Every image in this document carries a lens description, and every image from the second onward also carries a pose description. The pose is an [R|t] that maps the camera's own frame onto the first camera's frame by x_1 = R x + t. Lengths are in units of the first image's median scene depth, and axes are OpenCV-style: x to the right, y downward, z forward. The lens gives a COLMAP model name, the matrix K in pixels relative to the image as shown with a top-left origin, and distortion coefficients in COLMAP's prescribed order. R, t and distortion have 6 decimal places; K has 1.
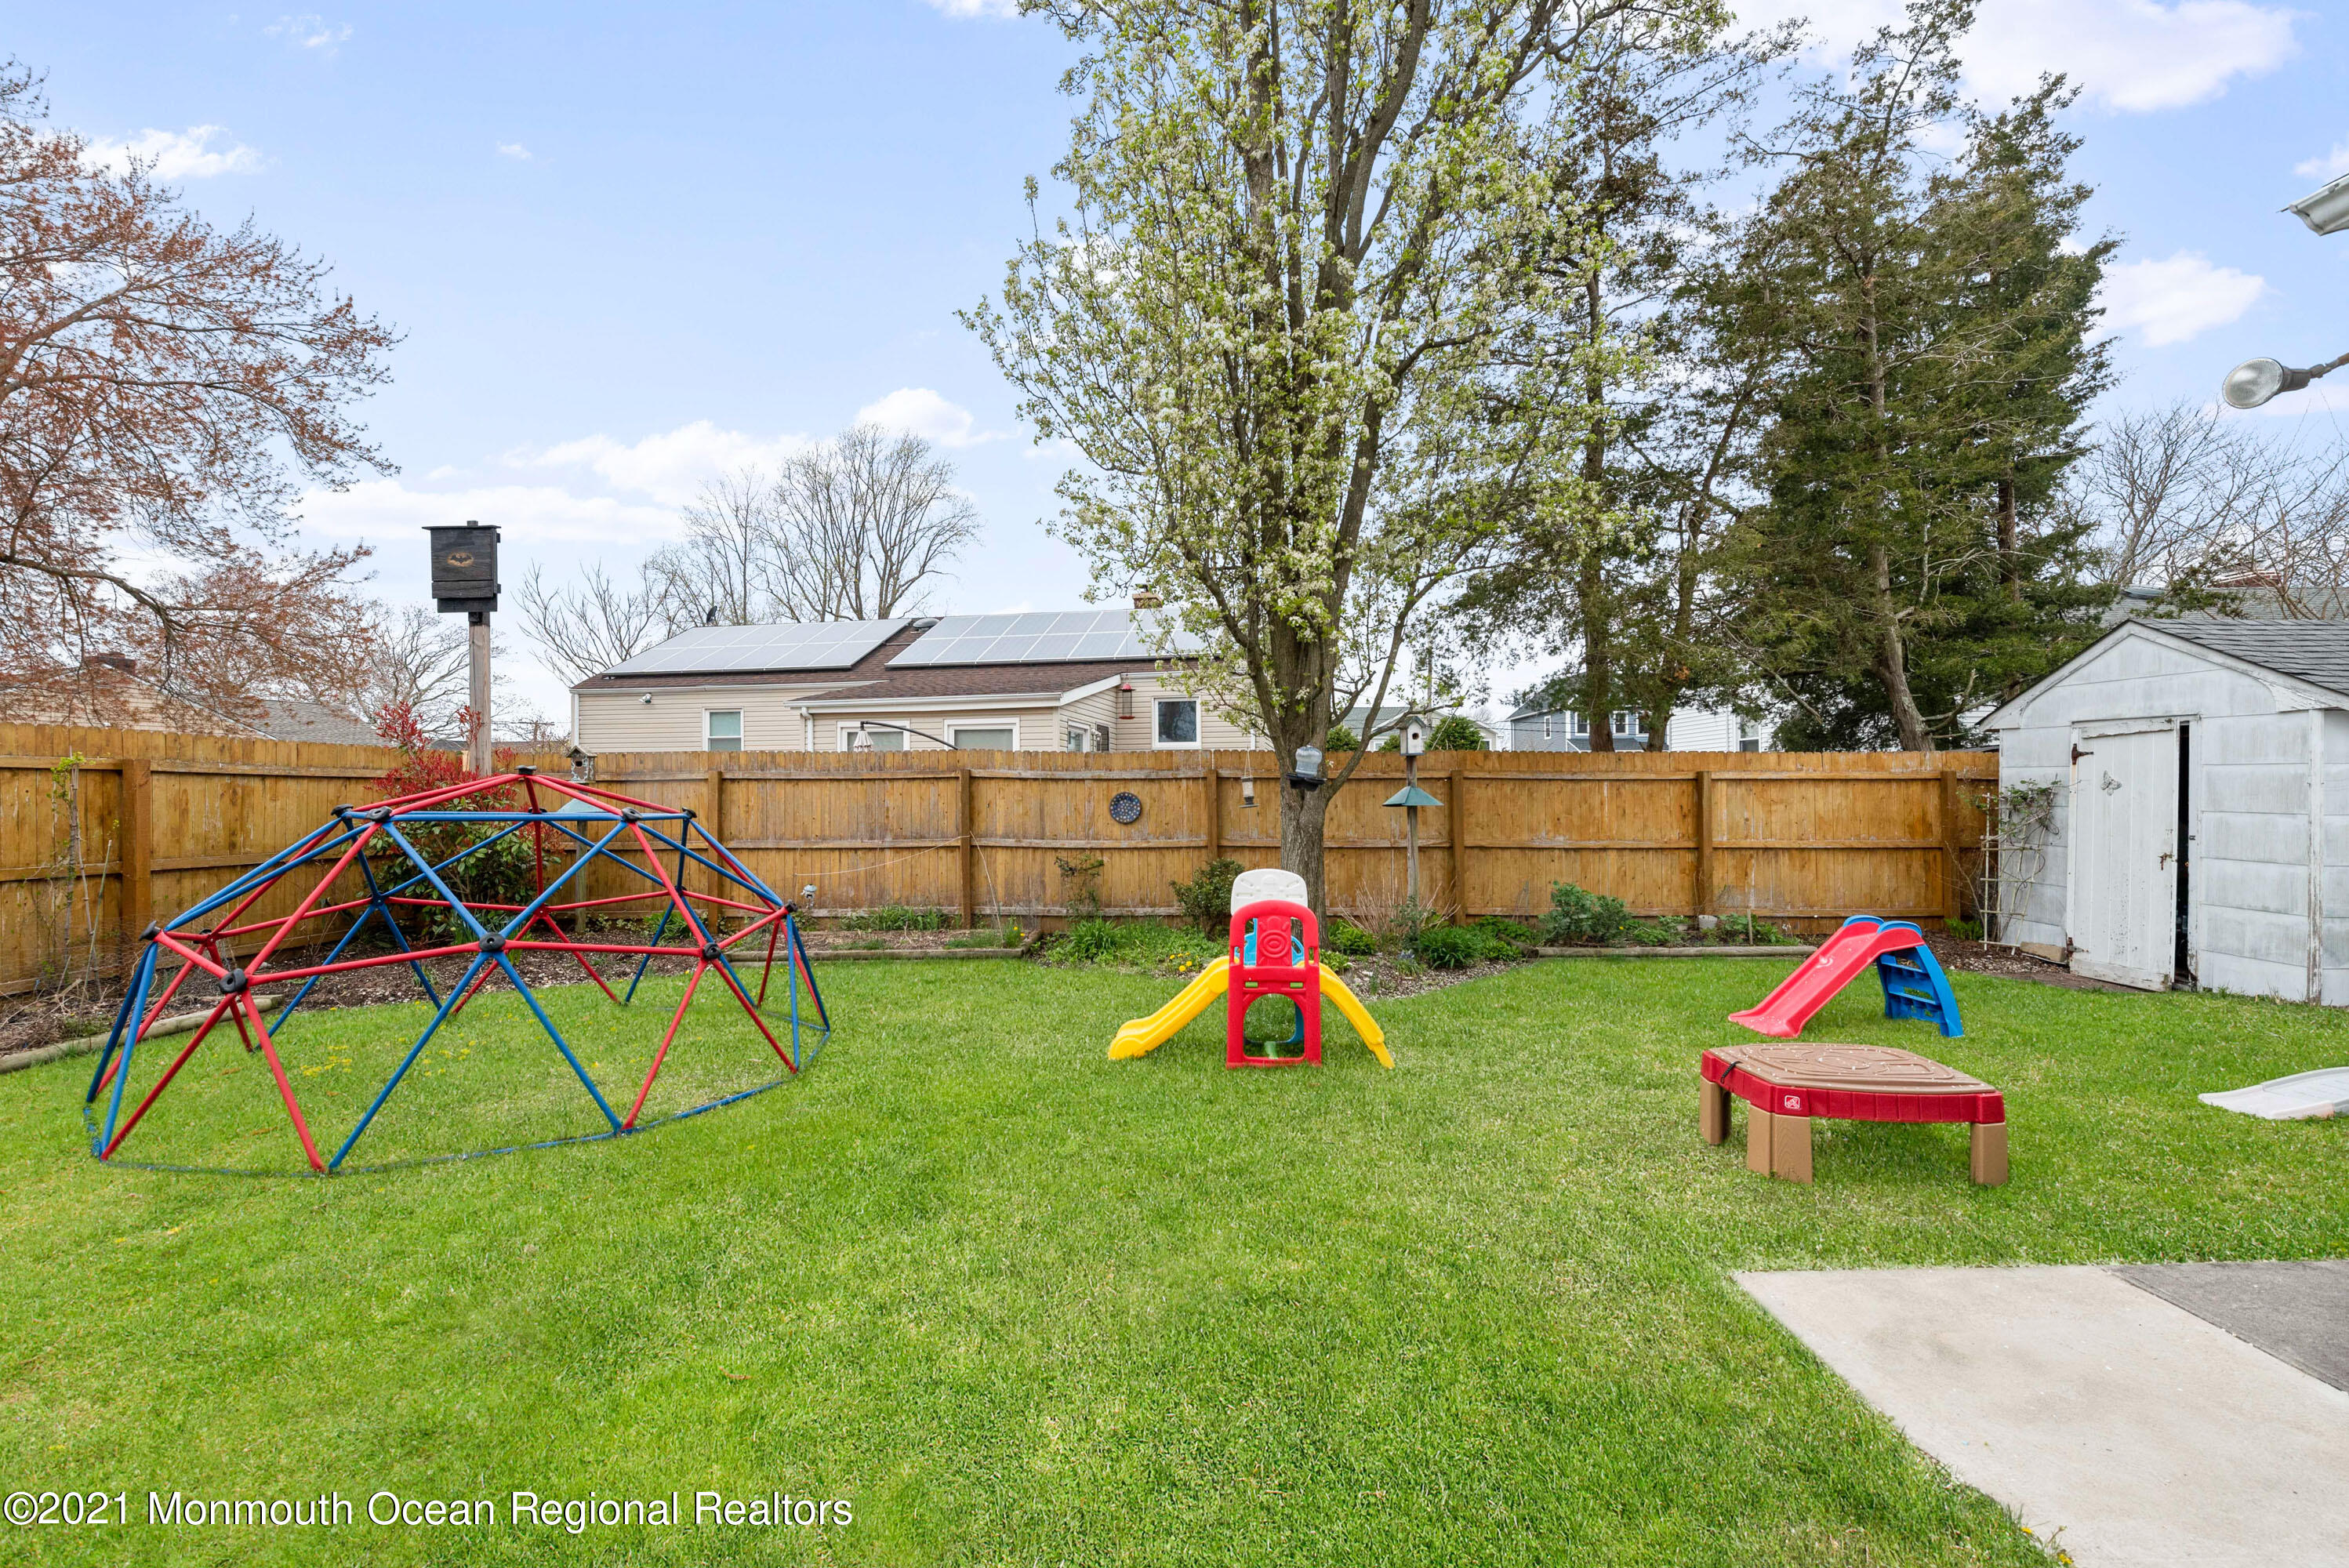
lens RADIAL K [[962.6, 0, 1174.5], [0, 962.6, 784.0], [0, 0, 1]] dist [0.012276, -0.000016]
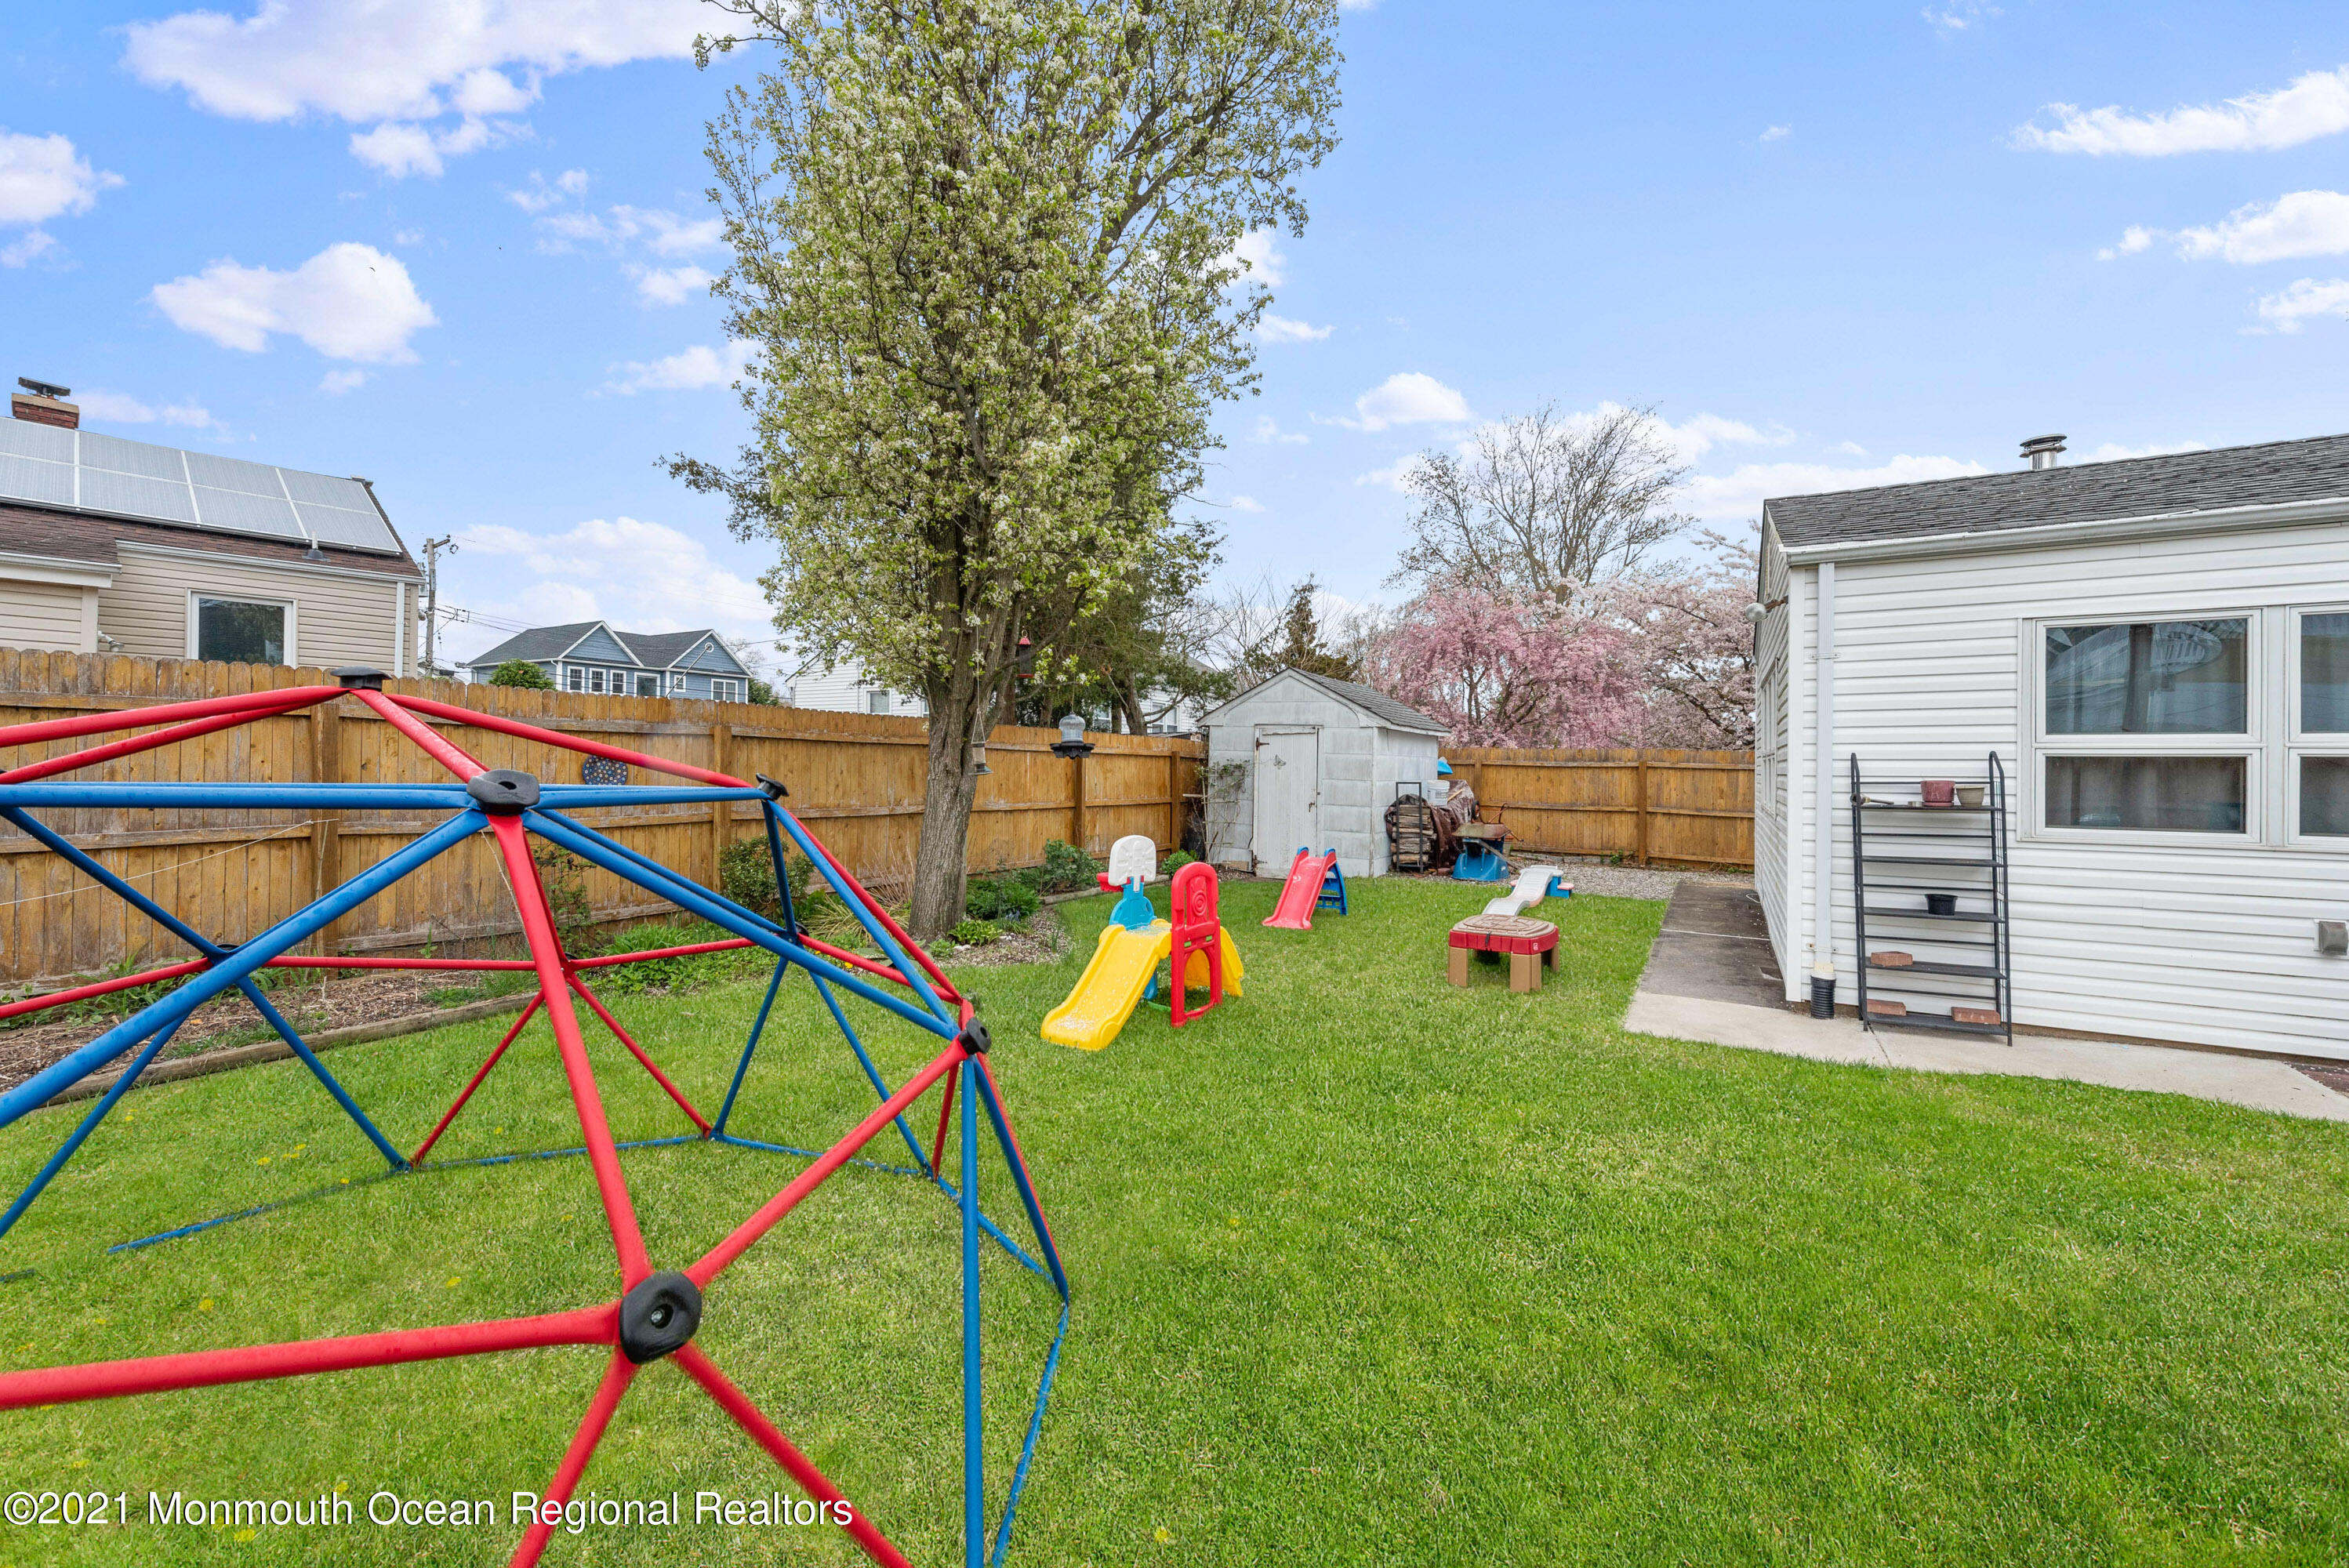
lens RADIAL K [[935.7, 0, 1174.5], [0, 935.7, 784.0], [0, 0, 1]] dist [0.015017, -0.005688]
pose [[0.516039, -0.005066, 0.856550, -0.461821], [-0.027880, 0.999353, 0.022707, 0.004858], [-0.856112, -0.035598, 0.515564, 0.277599]]
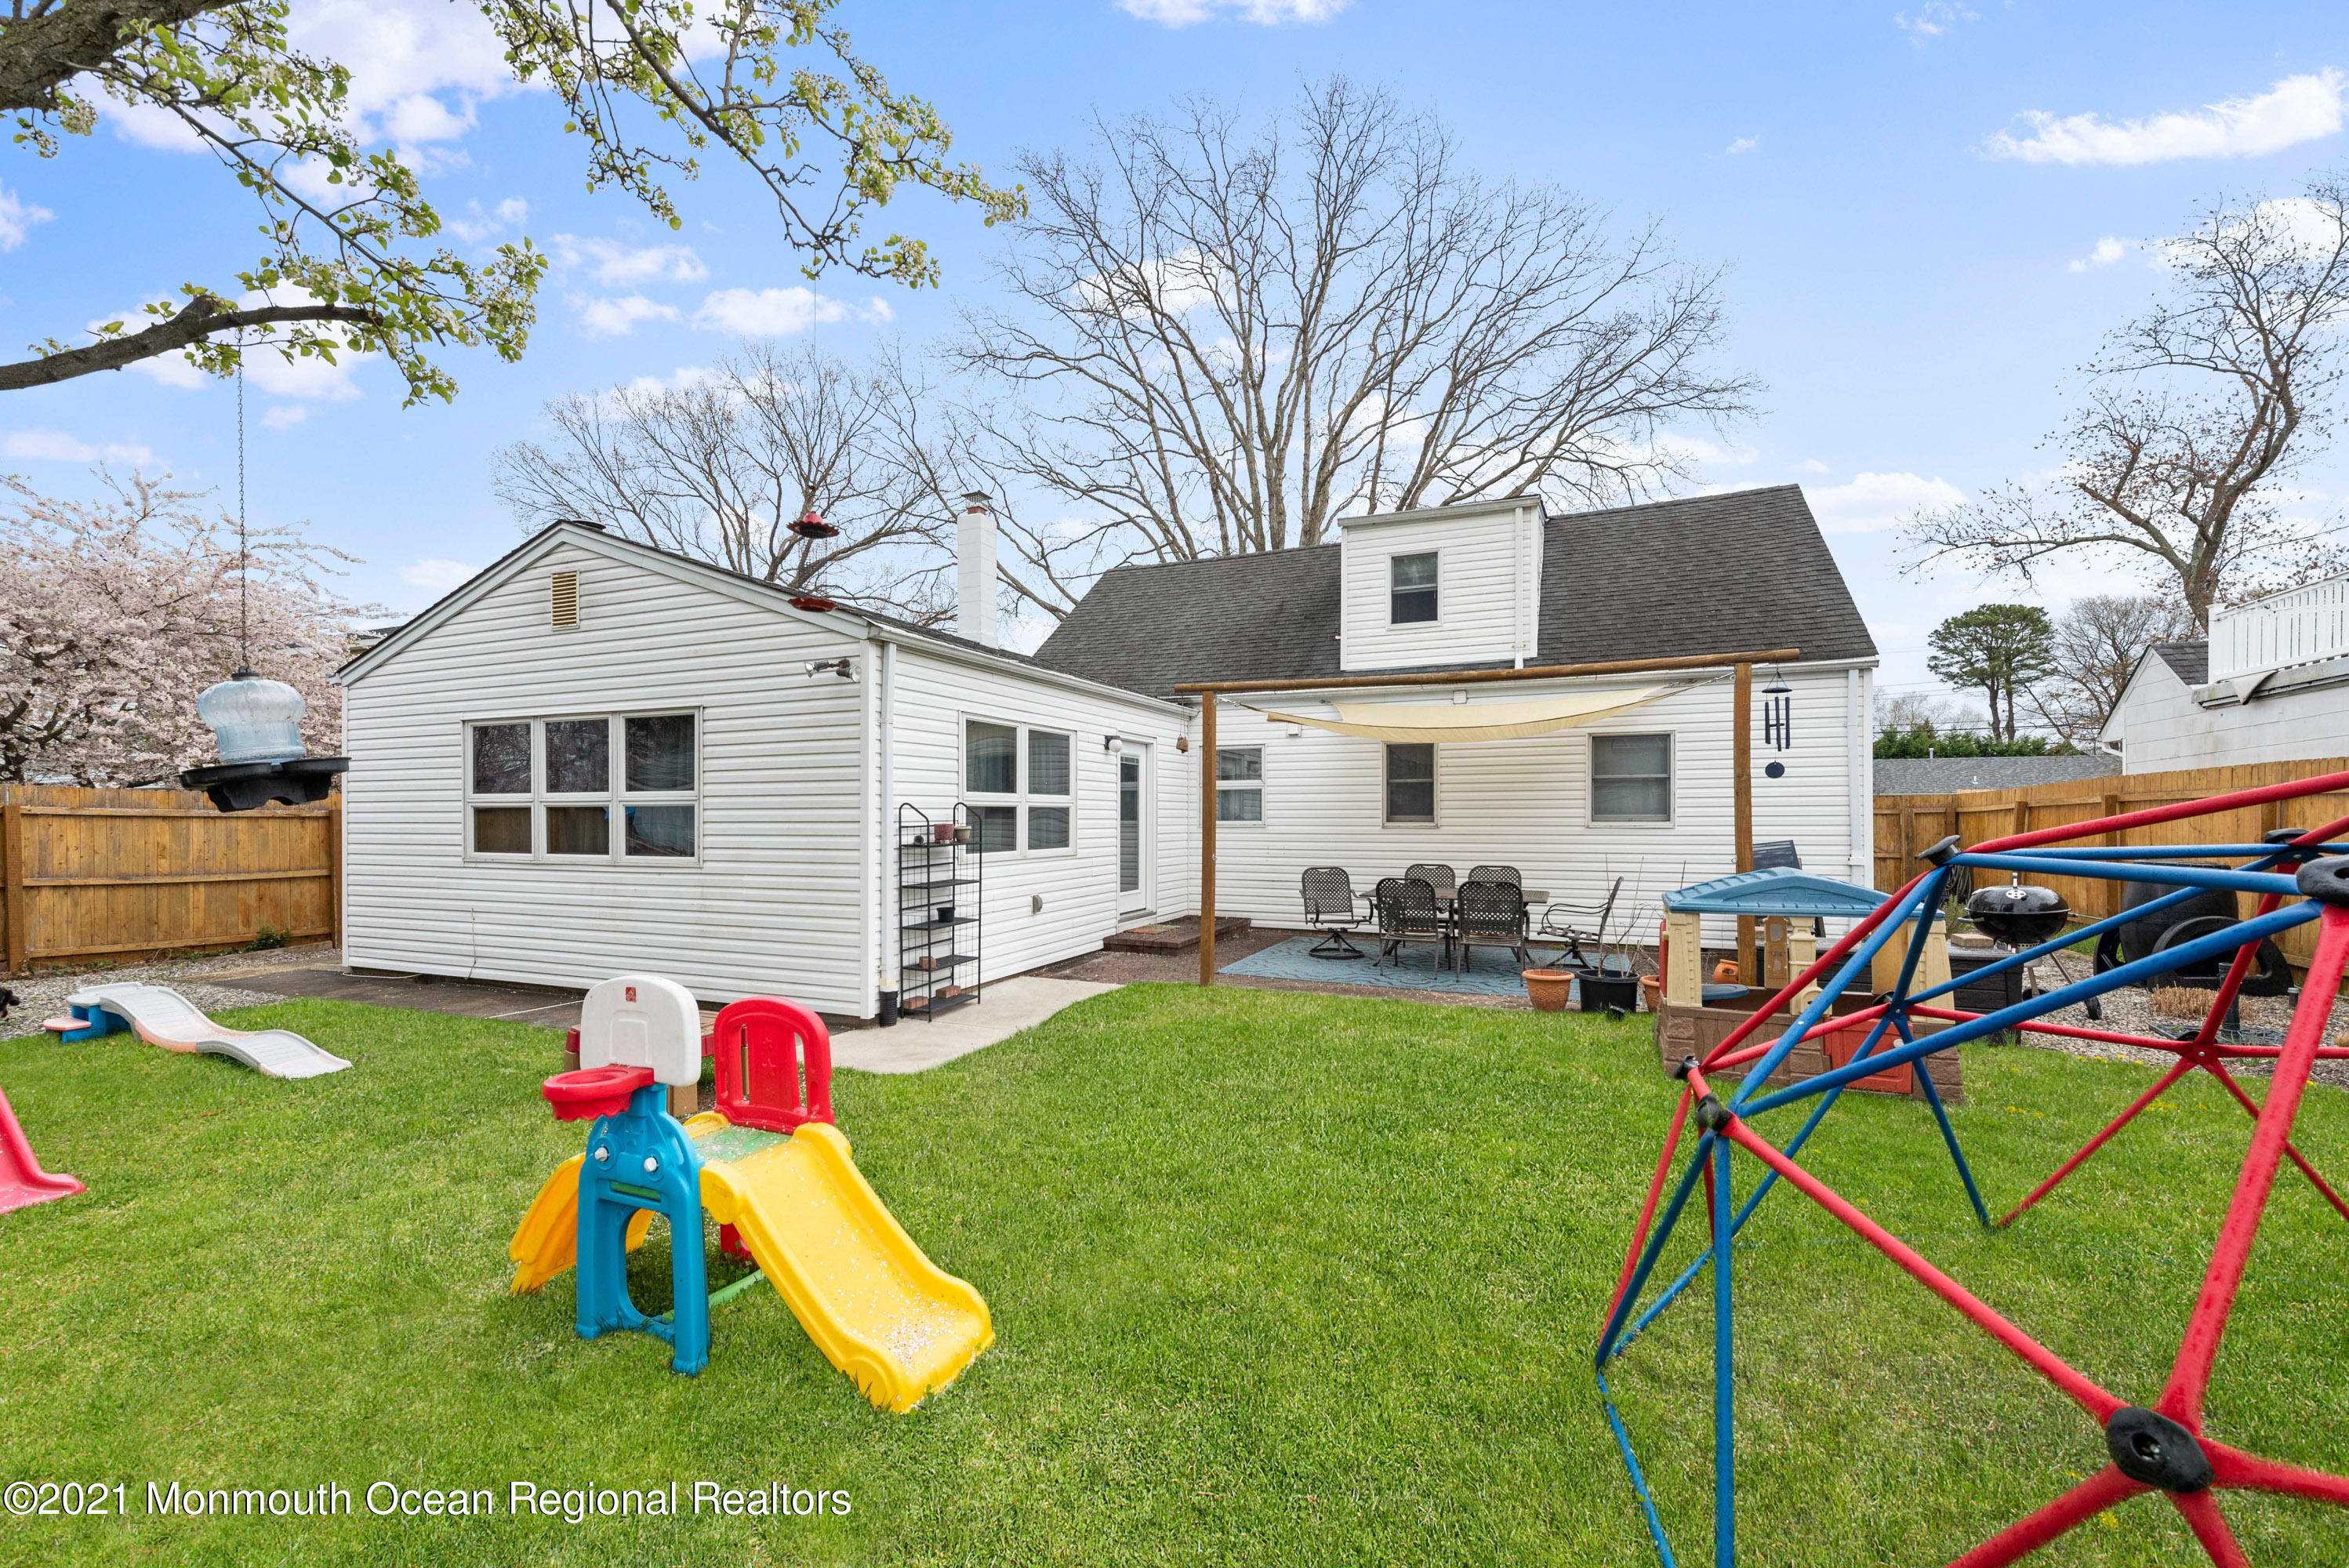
lens RADIAL K [[962.6, 0, 1174.5], [0, 962.6, 784.0], [0, 0, 1]] dist [0.012276, -0.000016]
pose [[-0.916992, 0.020488, 0.398378, -0.217498], [0.000467, 0.998735, -0.050287, 0.010042], [-0.398904, -0.045927, -0.915842, 0.853236]]
